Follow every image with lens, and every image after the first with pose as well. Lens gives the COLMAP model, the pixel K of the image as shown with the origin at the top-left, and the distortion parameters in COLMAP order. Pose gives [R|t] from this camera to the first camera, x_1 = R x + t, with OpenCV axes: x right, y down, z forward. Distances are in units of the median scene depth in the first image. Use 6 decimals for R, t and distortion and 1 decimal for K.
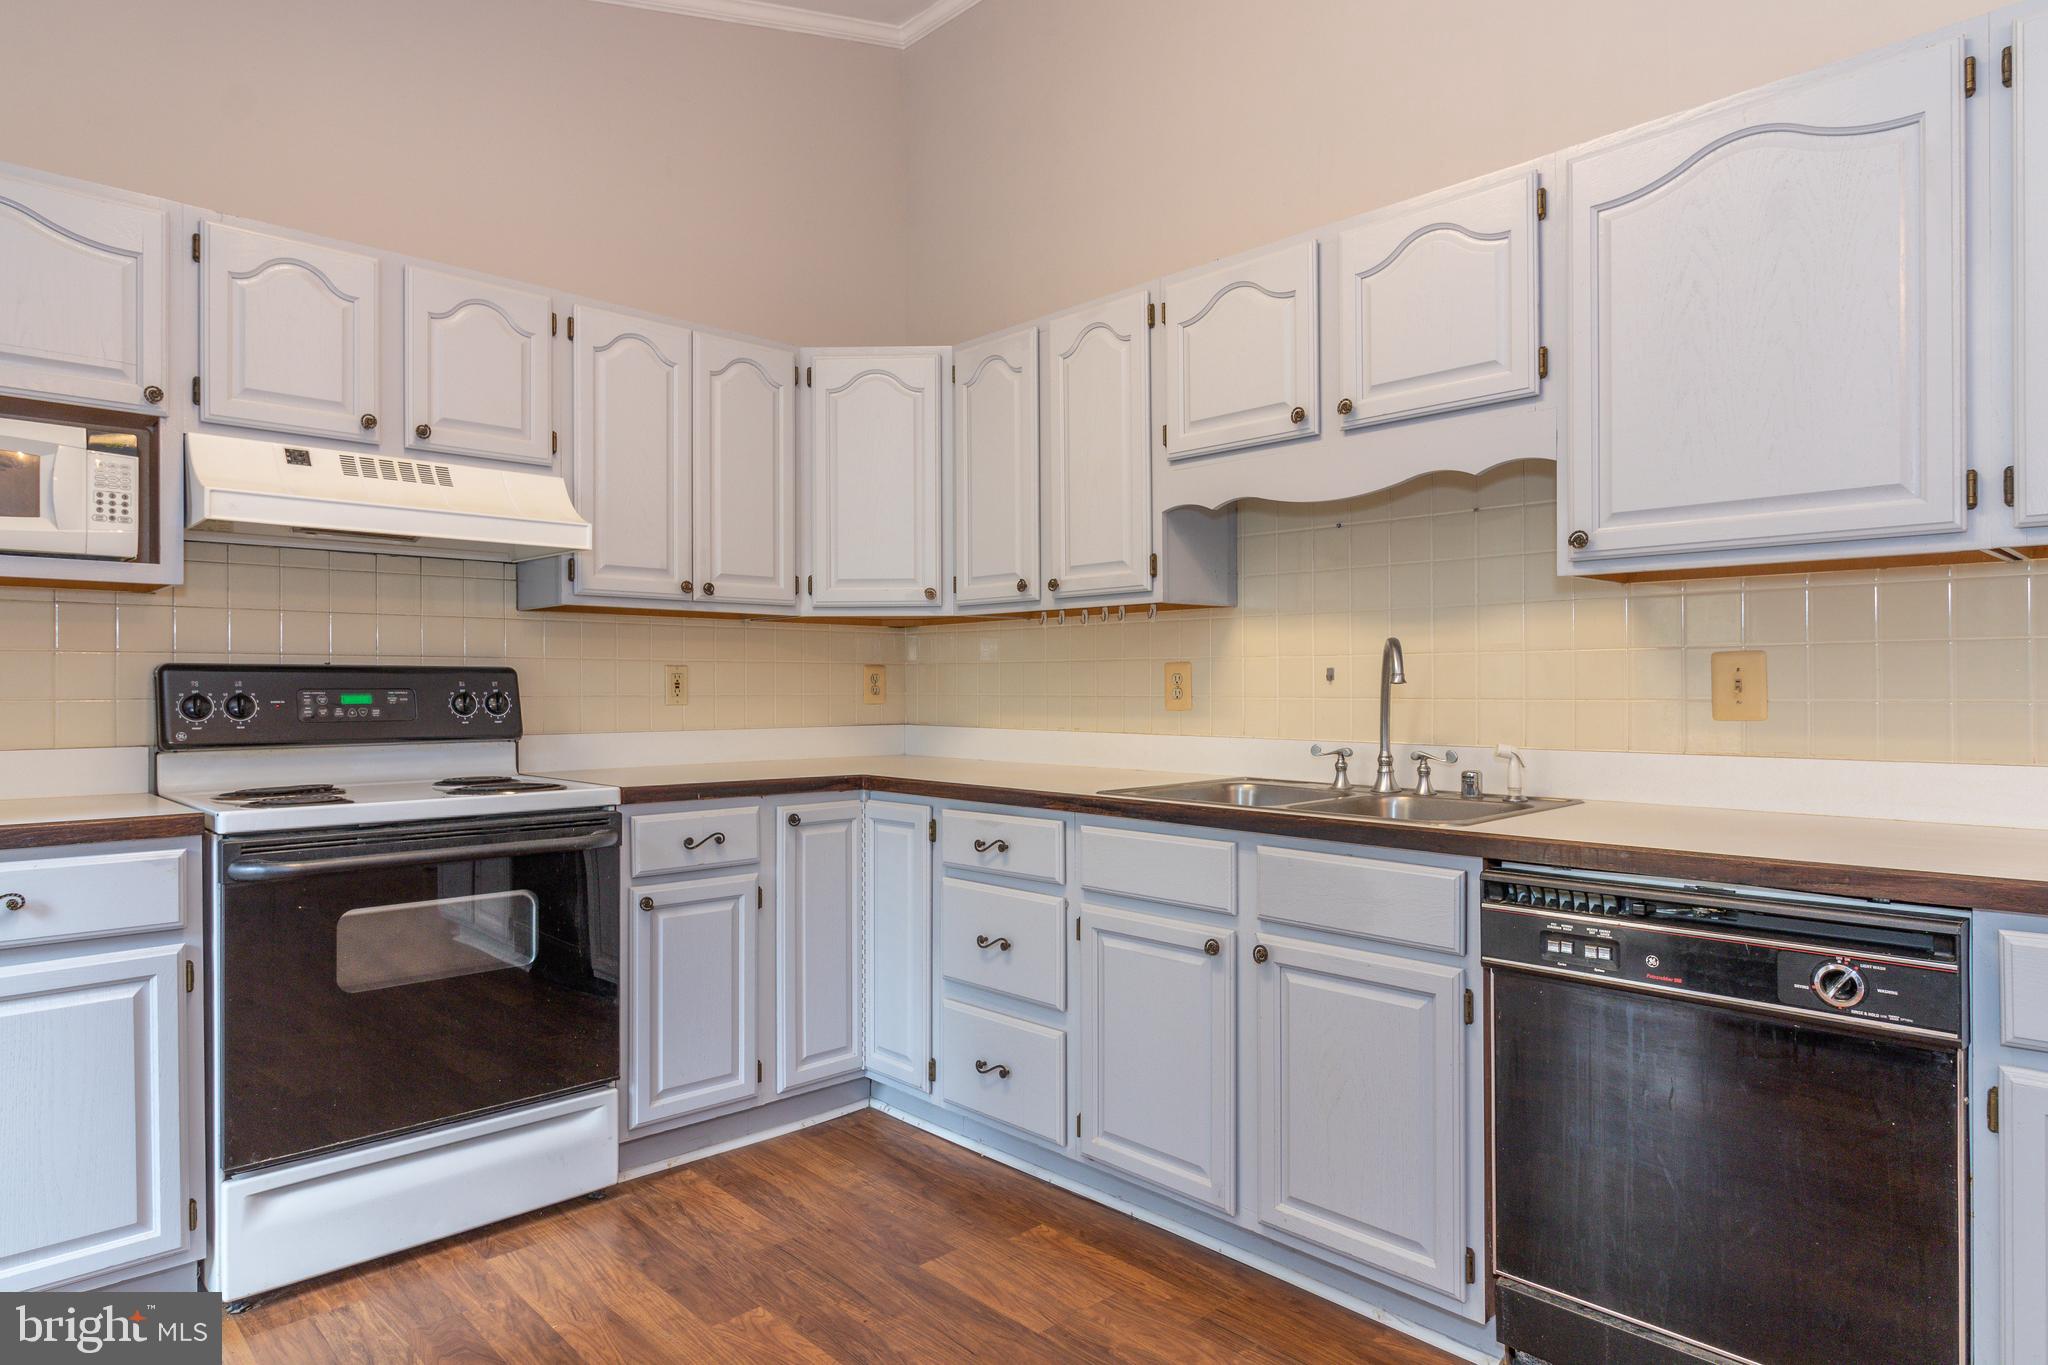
lens RADIAL K [[1169.8, 0, 973.1], [0, 1169.8, 693.1], [0, 0, 1]] dist [-0.000981, -0.002815]
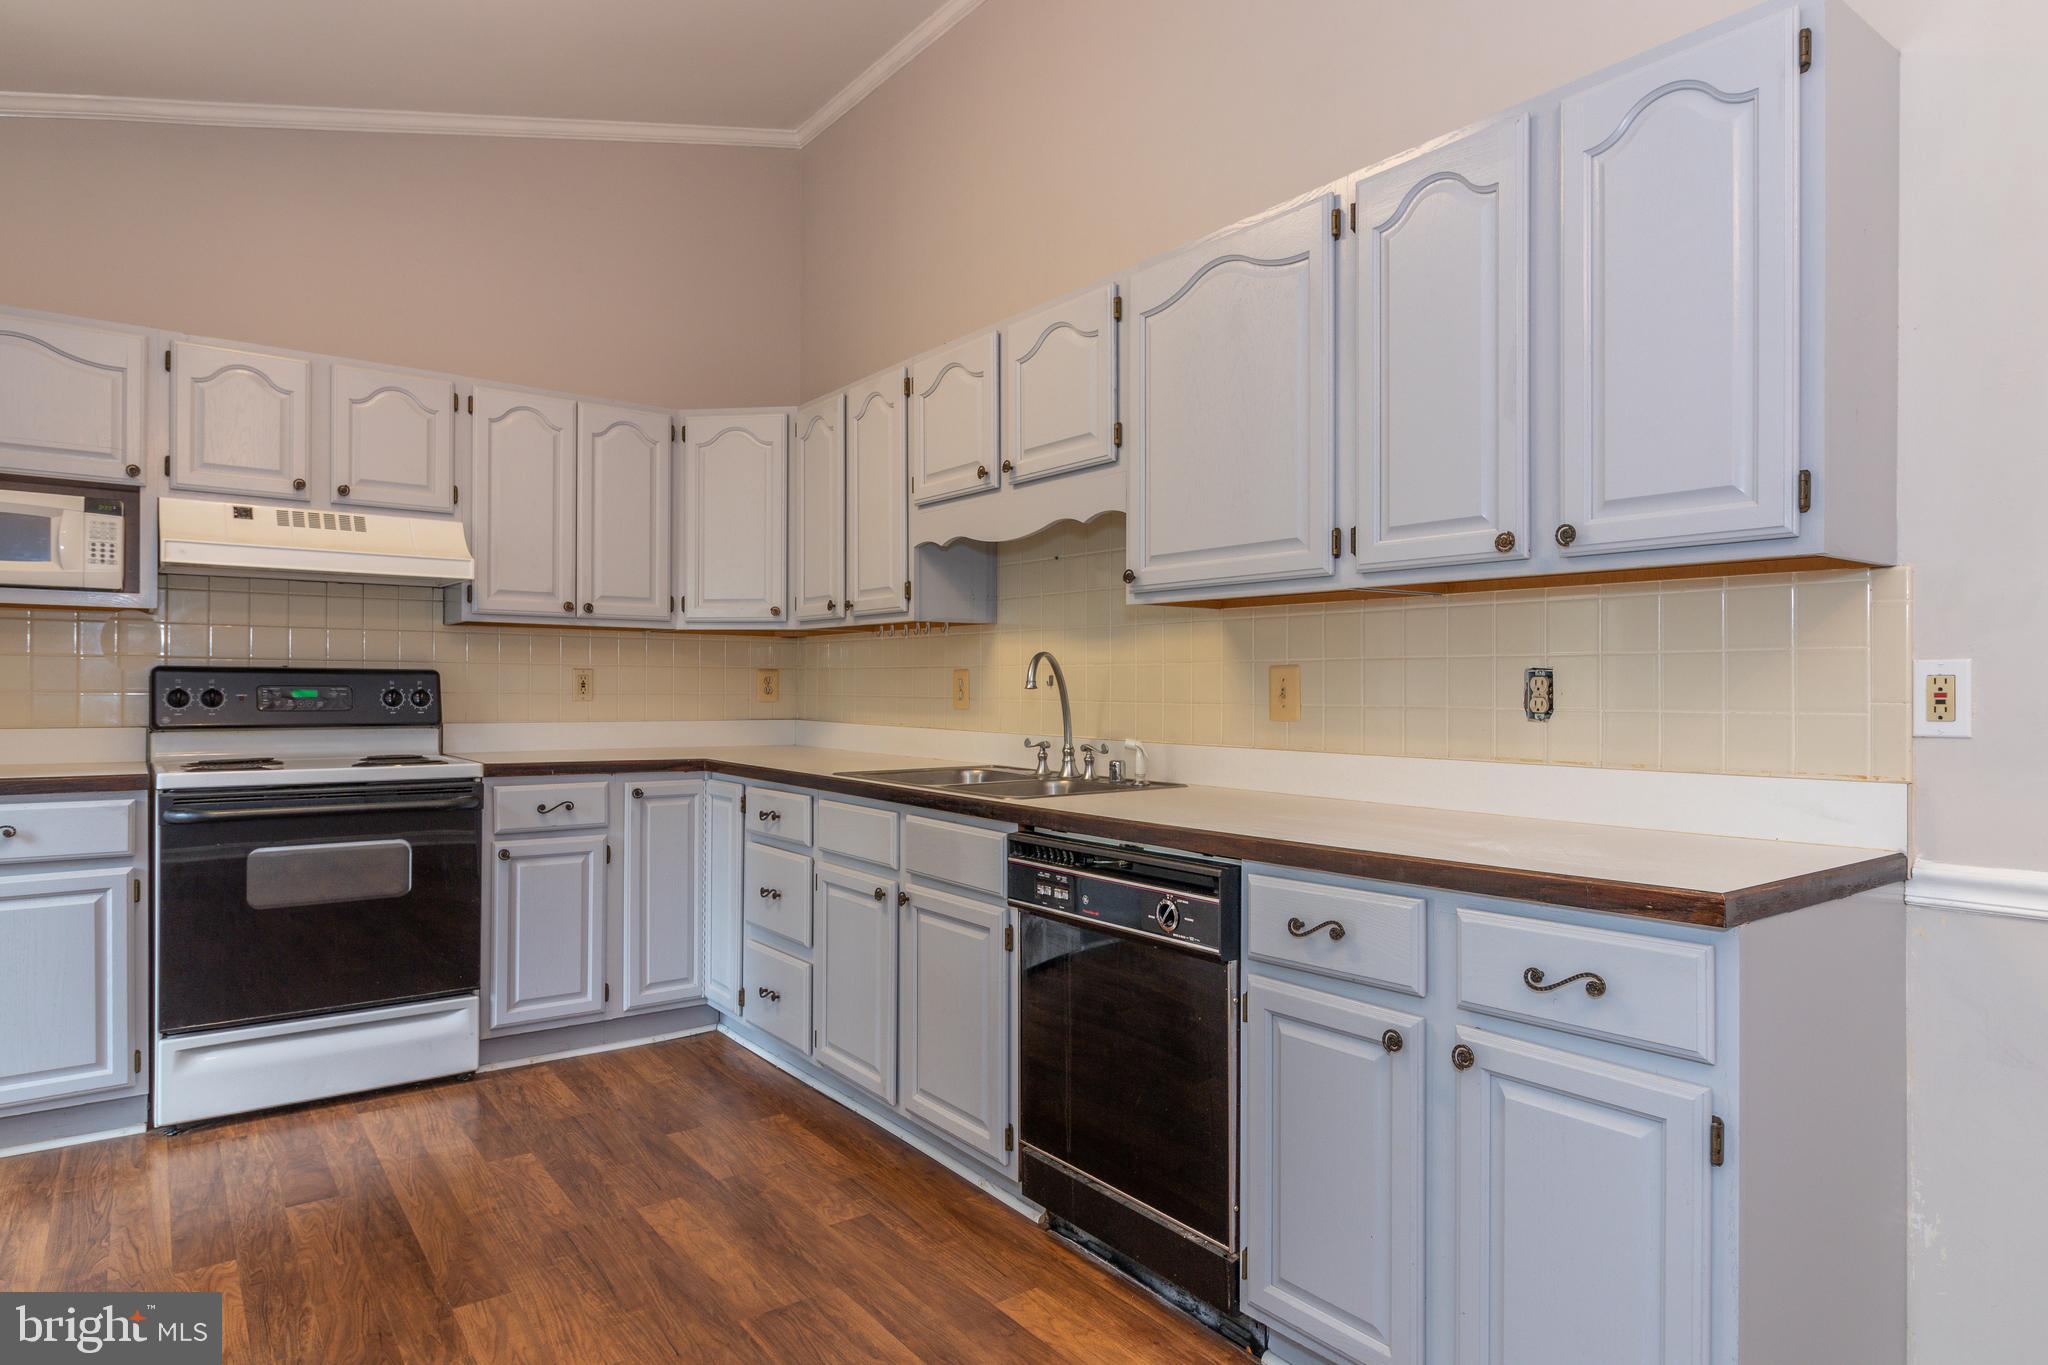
lens RADIAL K [[1169.8, 0, 1012.0], [0, 1169.8, 693.0], [0, 0, 1]] dist [-0.000981, -0.002815]
pose [[0.993412, 0.009343, -0.114212, 0.438306], [-0.009372, 0.999956, 0.000285, -0.003524], [0.114210, 0.000787, 0.993456, -0.224104]]
